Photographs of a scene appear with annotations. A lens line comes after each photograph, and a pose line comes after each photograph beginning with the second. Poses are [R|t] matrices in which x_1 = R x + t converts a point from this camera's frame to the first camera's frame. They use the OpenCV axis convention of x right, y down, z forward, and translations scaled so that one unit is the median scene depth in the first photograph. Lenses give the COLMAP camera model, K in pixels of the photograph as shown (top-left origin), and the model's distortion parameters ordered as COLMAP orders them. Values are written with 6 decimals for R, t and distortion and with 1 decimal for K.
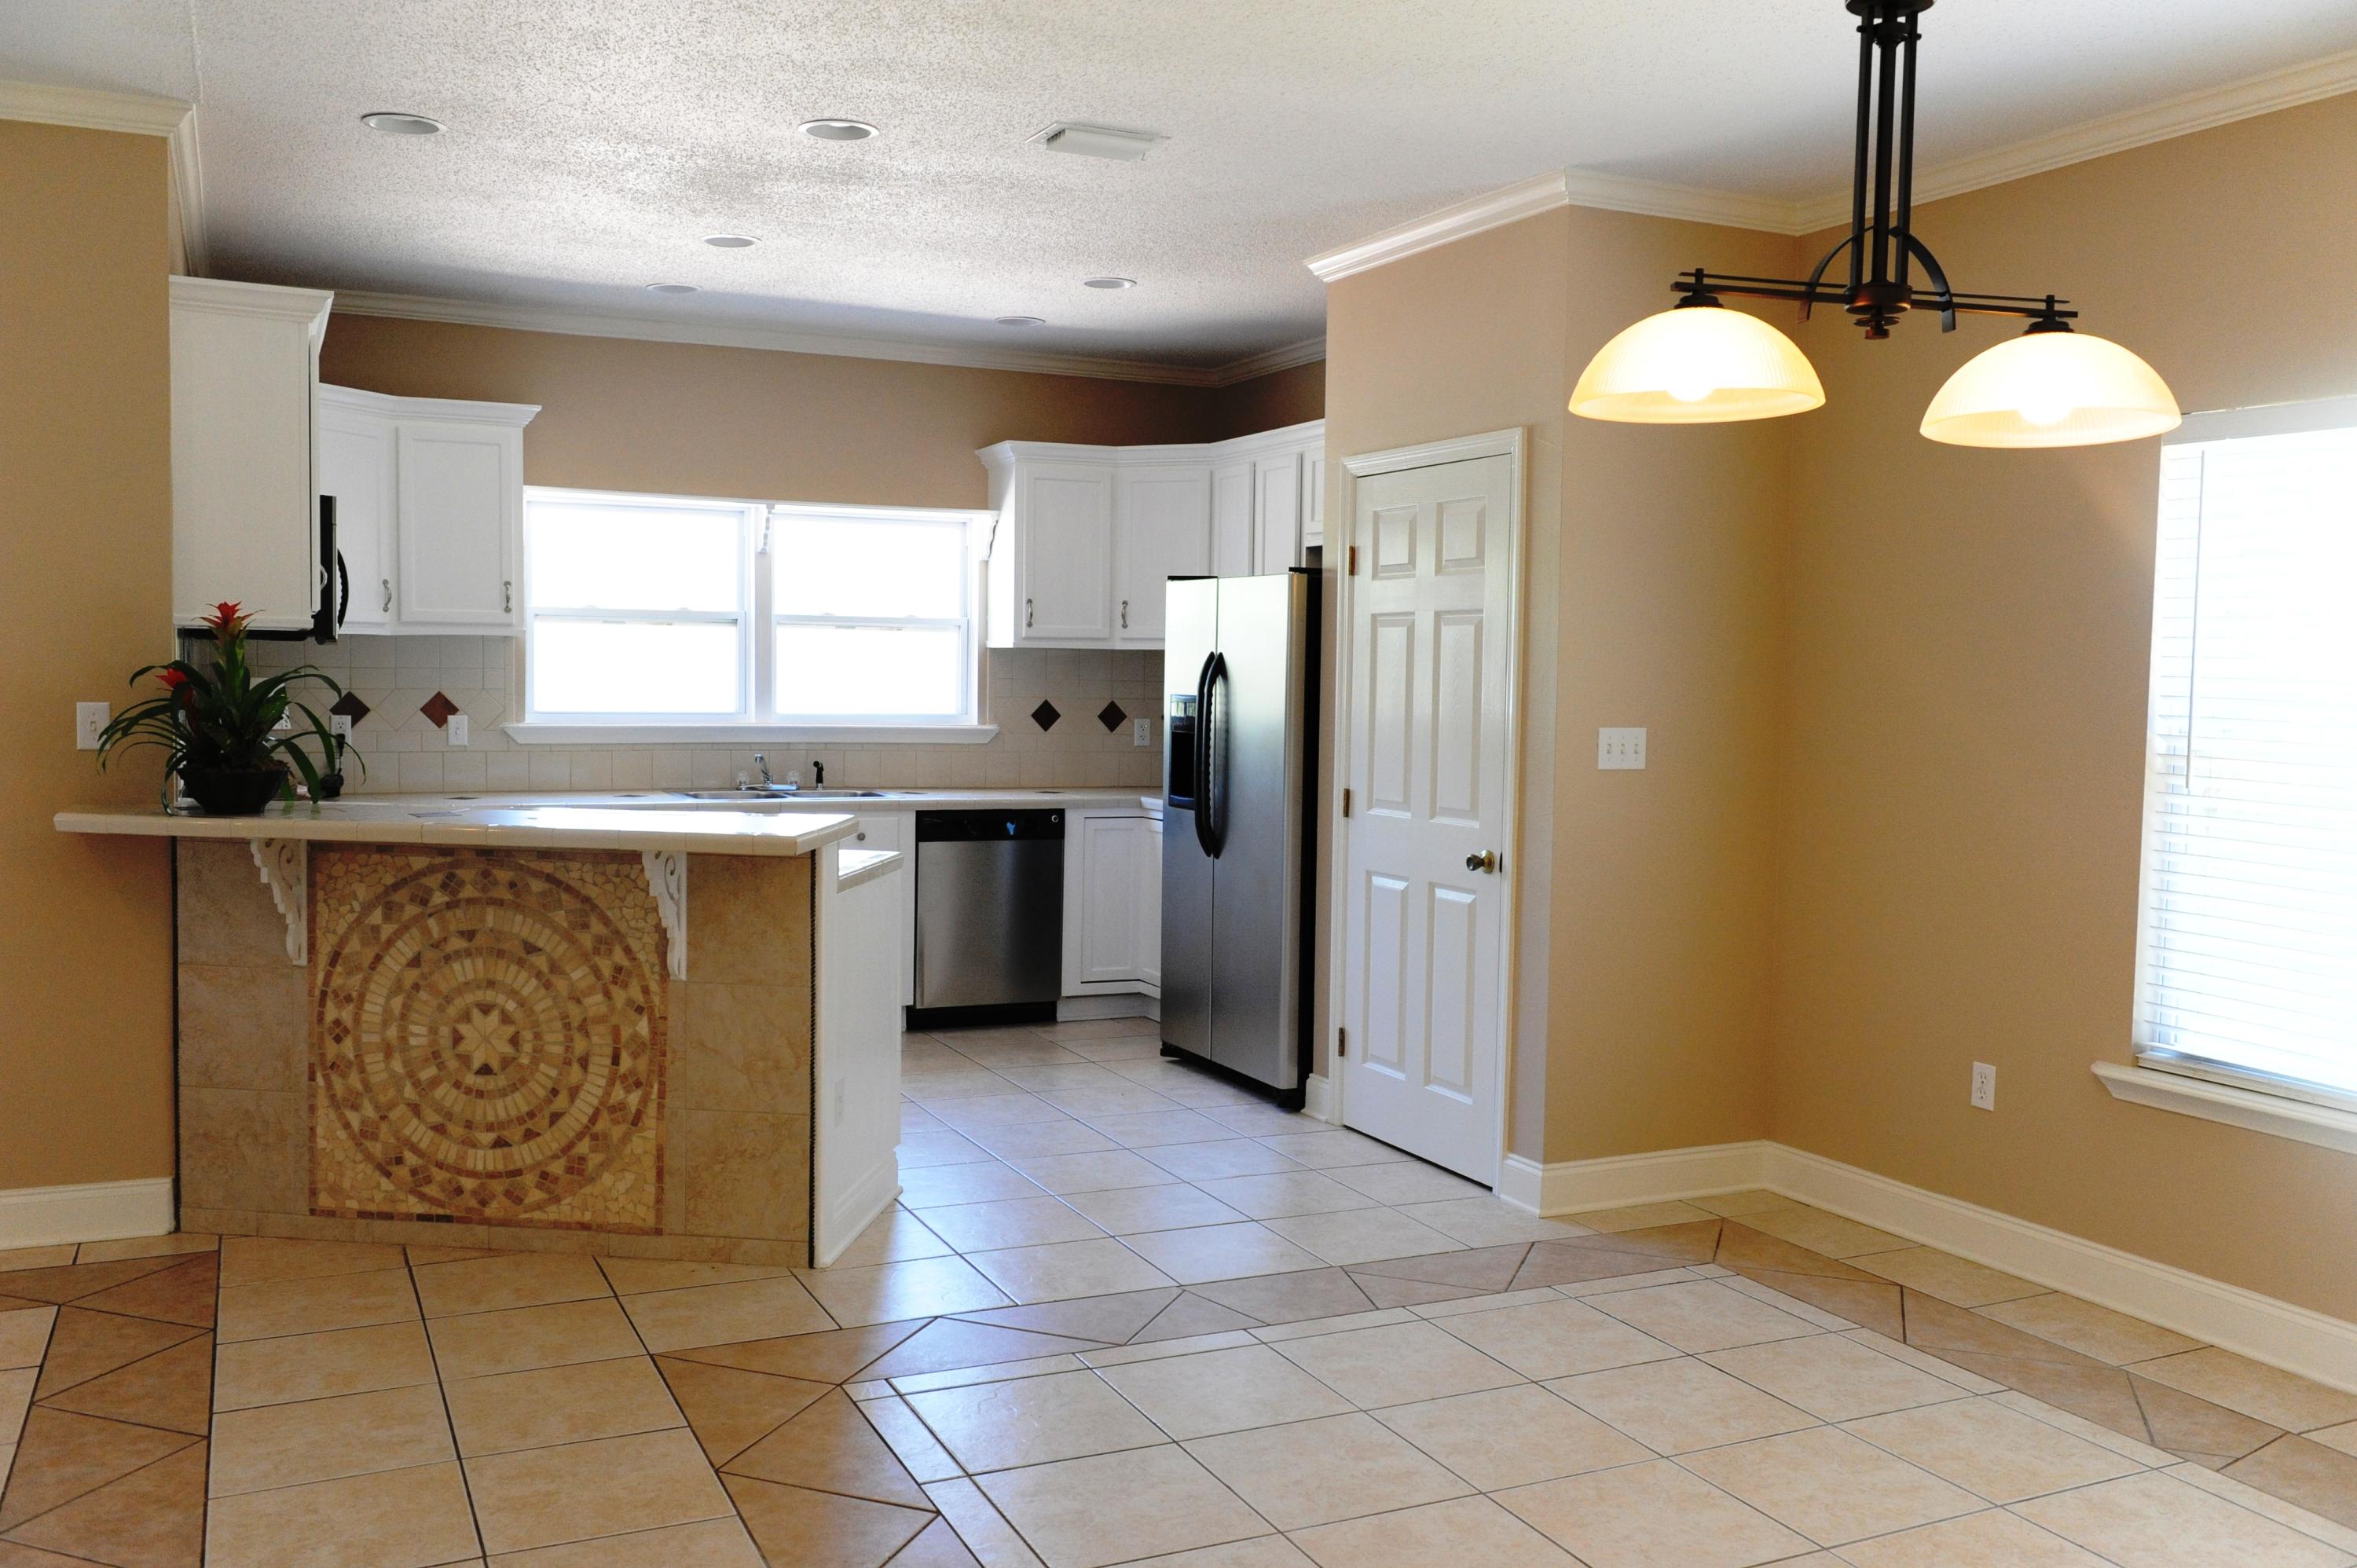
lens RADIAL K [[1898.1, 0, 1164.6], [0, 1898.1, 781.7], [0, 0, 1]] dist [-0.022271, -0.000941]
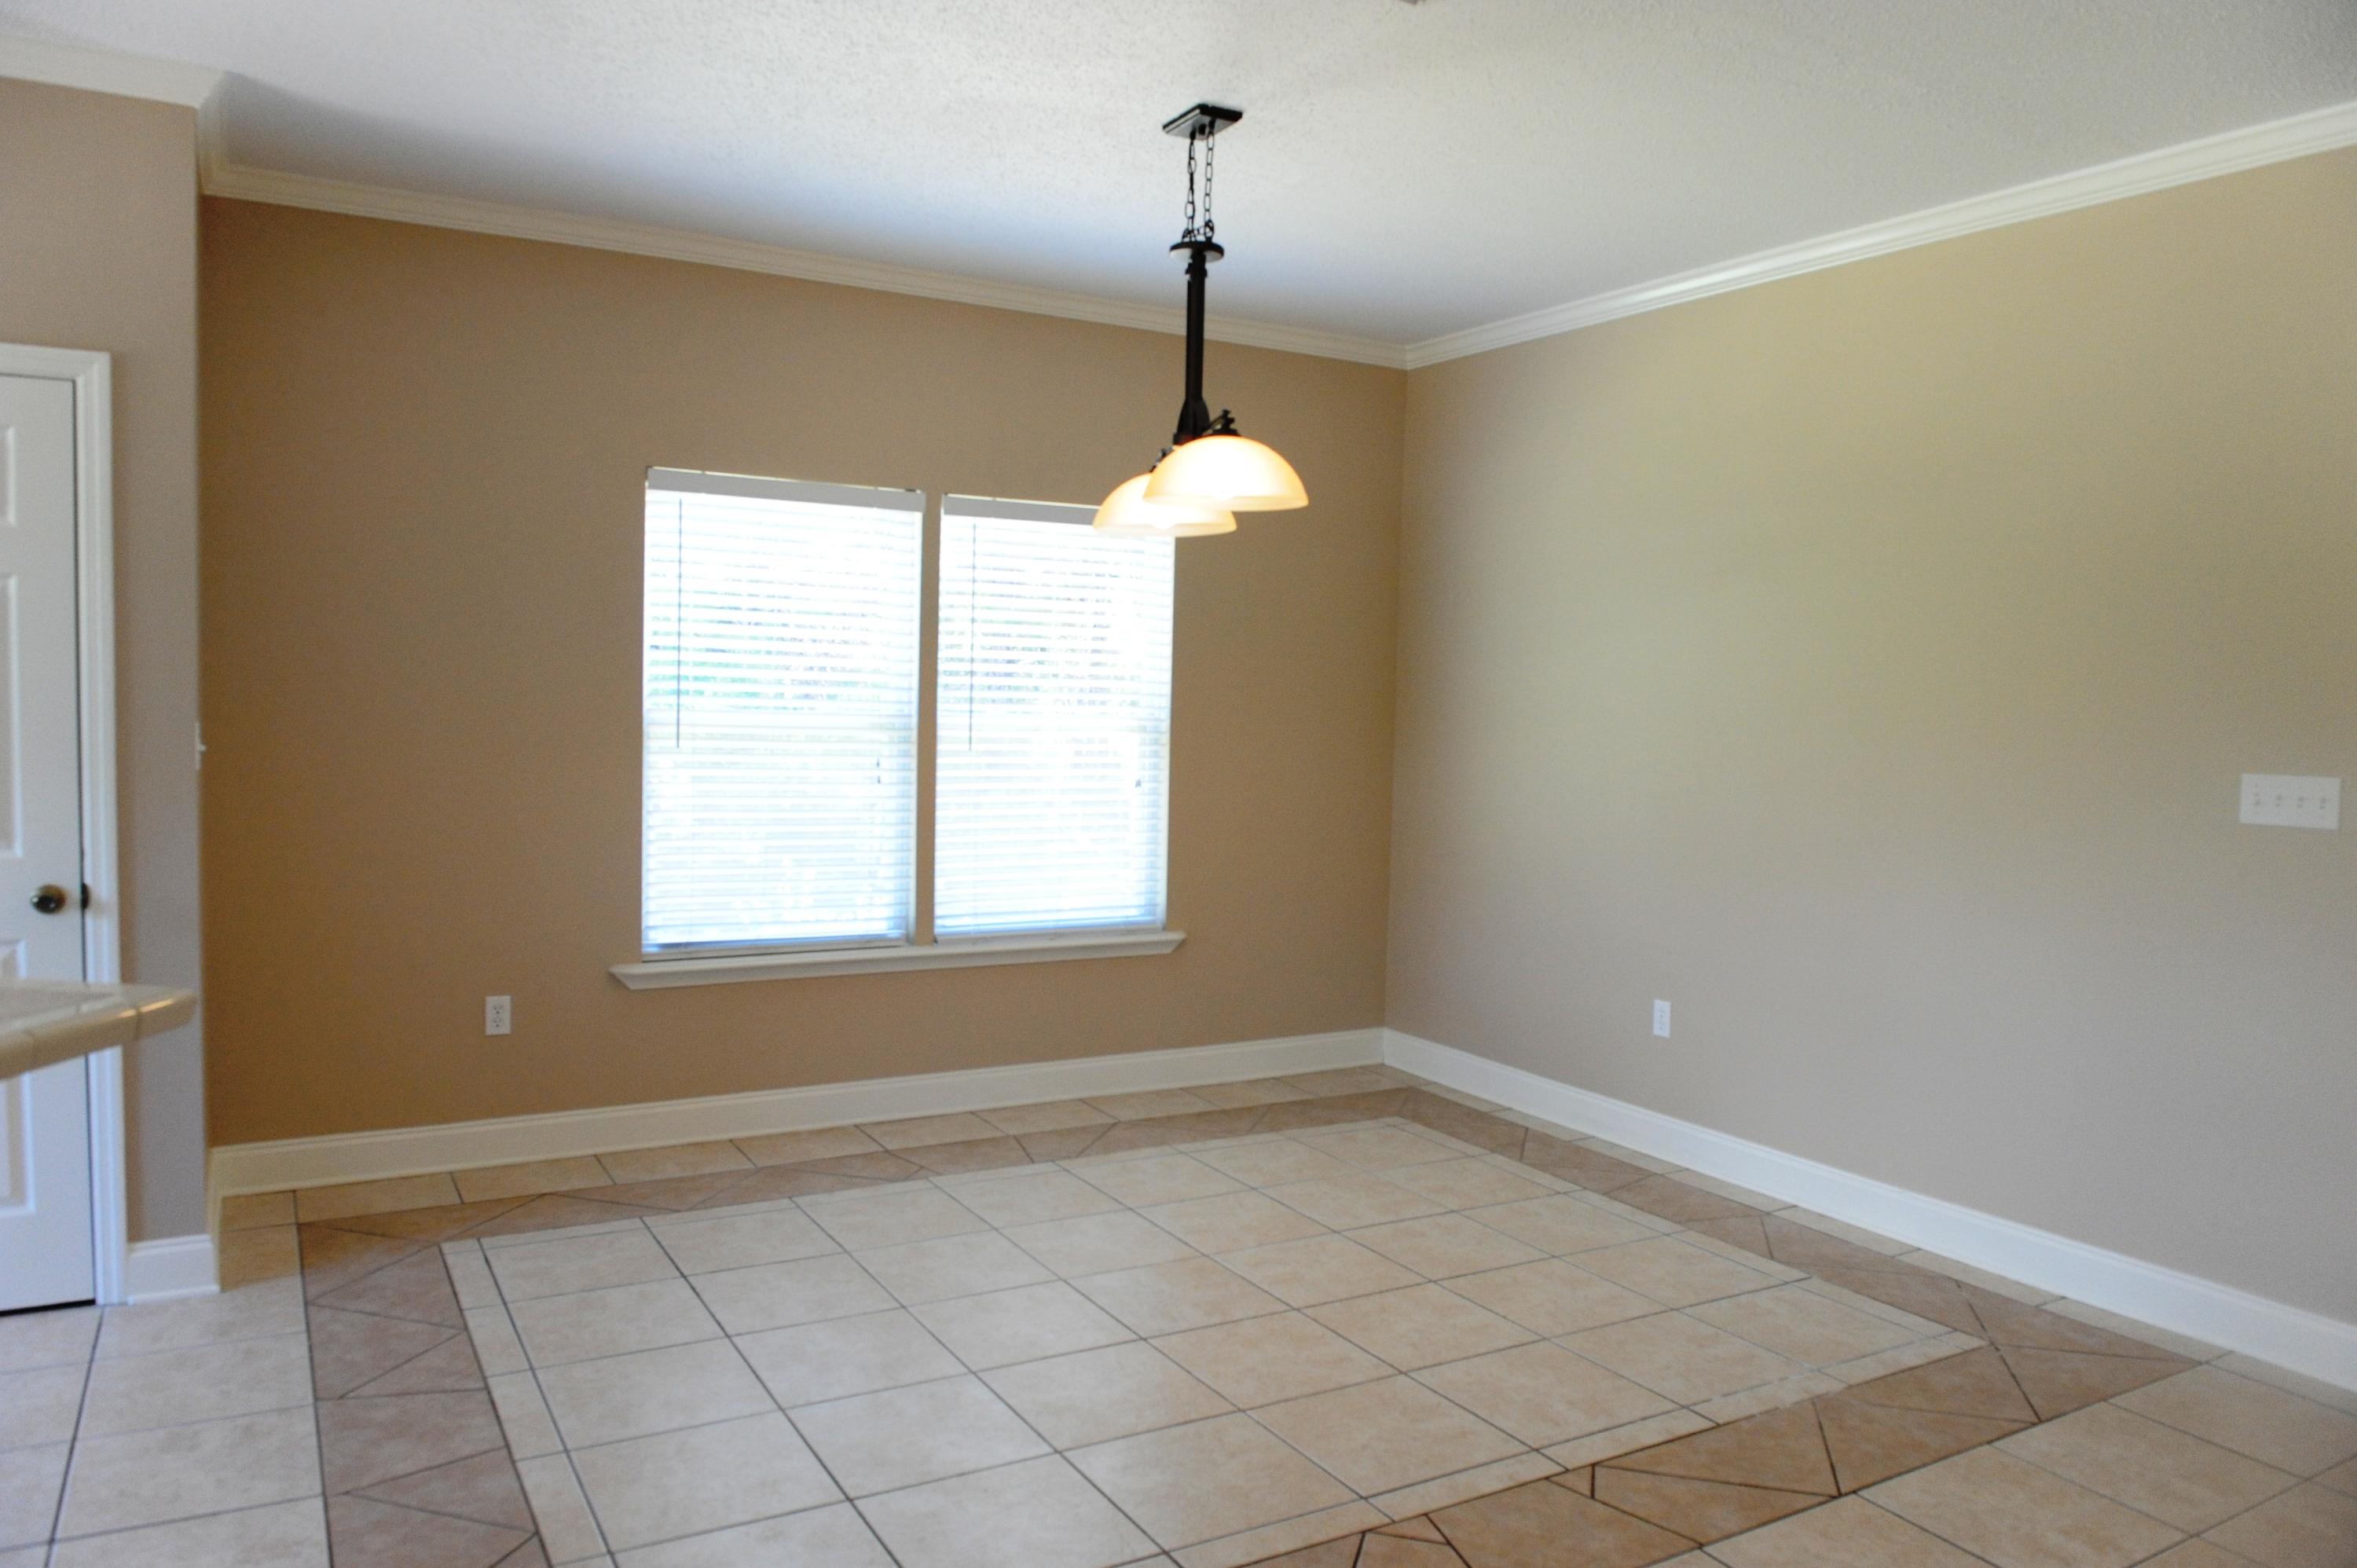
lens RADIAL K [[1619.0, 0, 1160.8], [0, 1619.0, 797.6], [0, 0, 1]] dist [-0.043377, 0.005677]
pose [[-0.083368, -0.083510, 0.993014, -0.575966], [0.031897, 0.995748, 0.086418, -0.044830], [-0.996008, 0.038878, -0.080350, 0.677953]]
